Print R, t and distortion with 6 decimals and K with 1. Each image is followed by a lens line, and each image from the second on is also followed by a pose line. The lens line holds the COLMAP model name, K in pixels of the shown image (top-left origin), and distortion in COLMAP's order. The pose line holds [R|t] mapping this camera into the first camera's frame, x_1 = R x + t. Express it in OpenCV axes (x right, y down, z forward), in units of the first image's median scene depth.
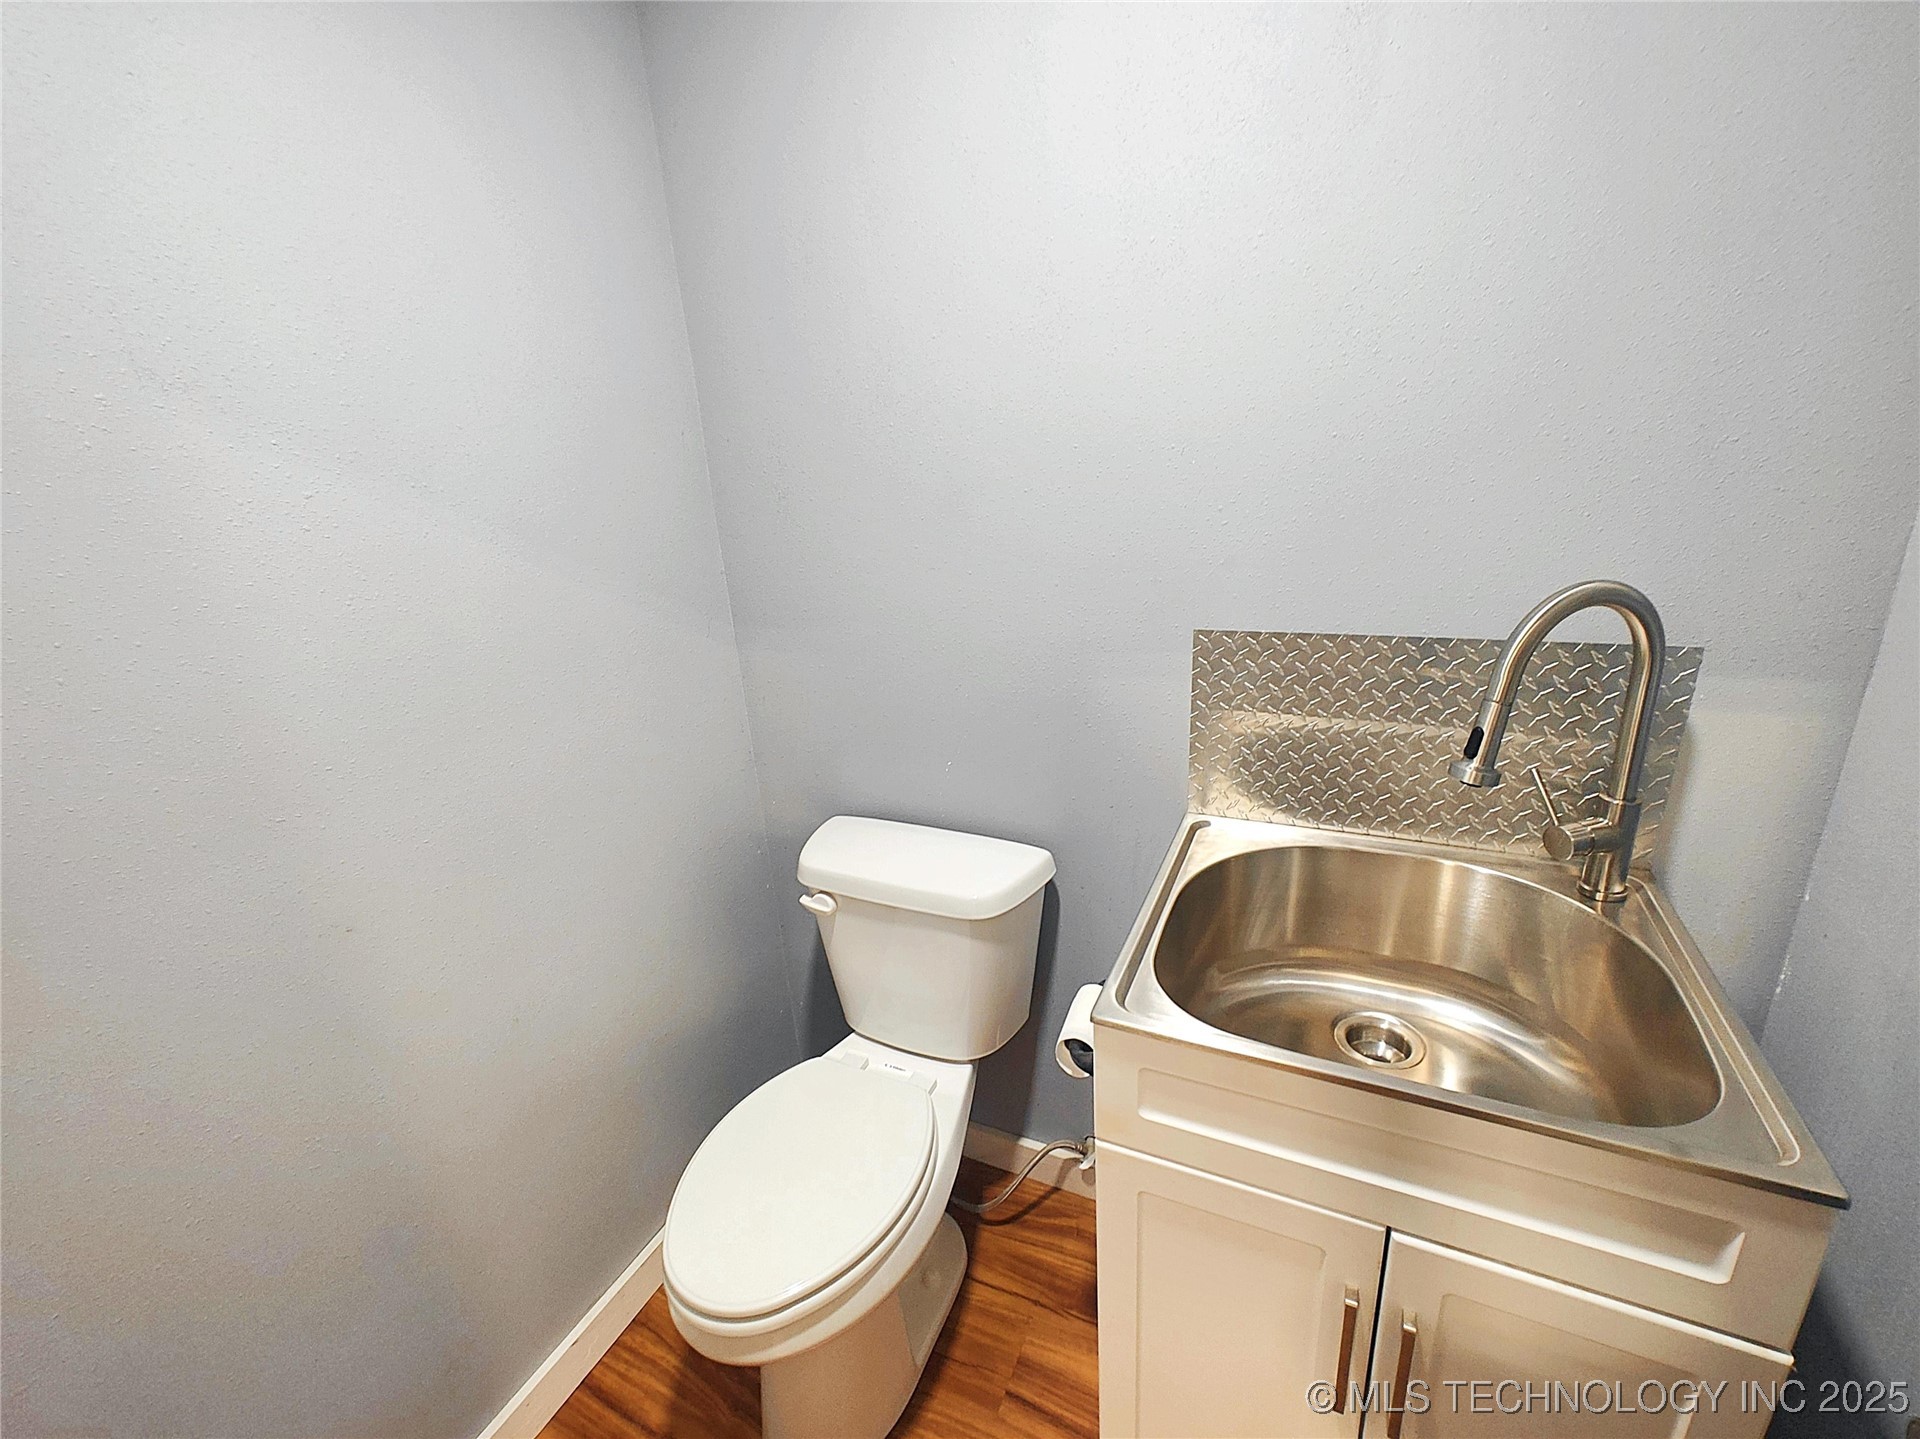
lens RADIAL K [[804.4, 0, 960.0], [0, 804.4, 719.5], [0, 0, 1]] dist [-0.000158, 0.000279]
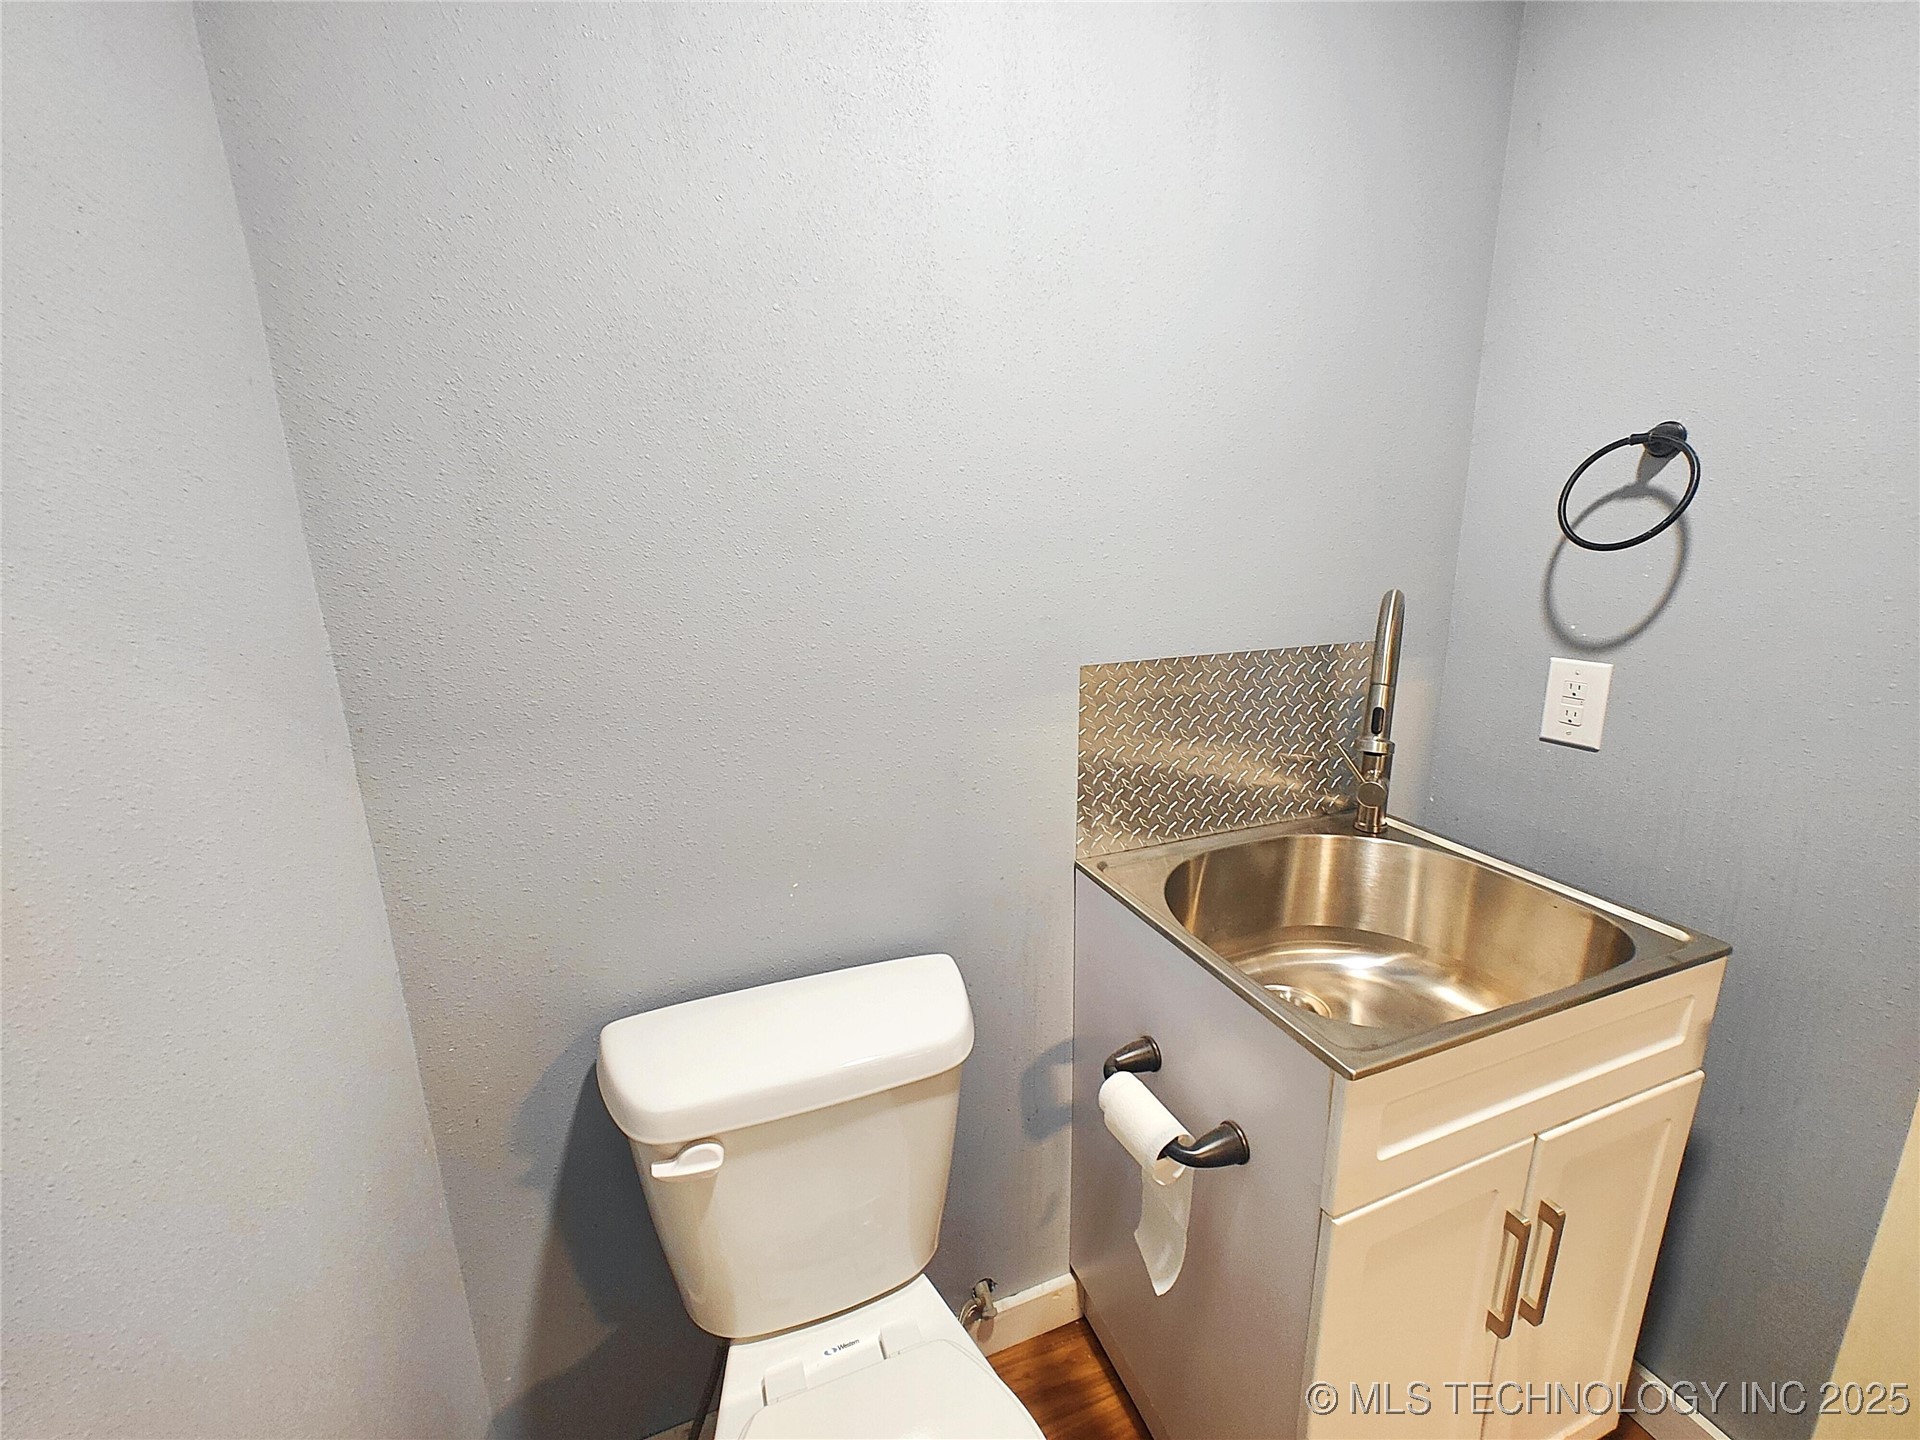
lens RADIAL K [[831.0, 0, 959.4], [0, 831.0, 712.0], [0, 0, 1]] dist [-0.001328, -0.000078]
pose [[0.683938, -0.121957, 0.719274, -0.517015], [0.196337, 0.980323, -0.020472, -0.065008], [-0.702624, 0.155222, 0.694425, 0.414703]]
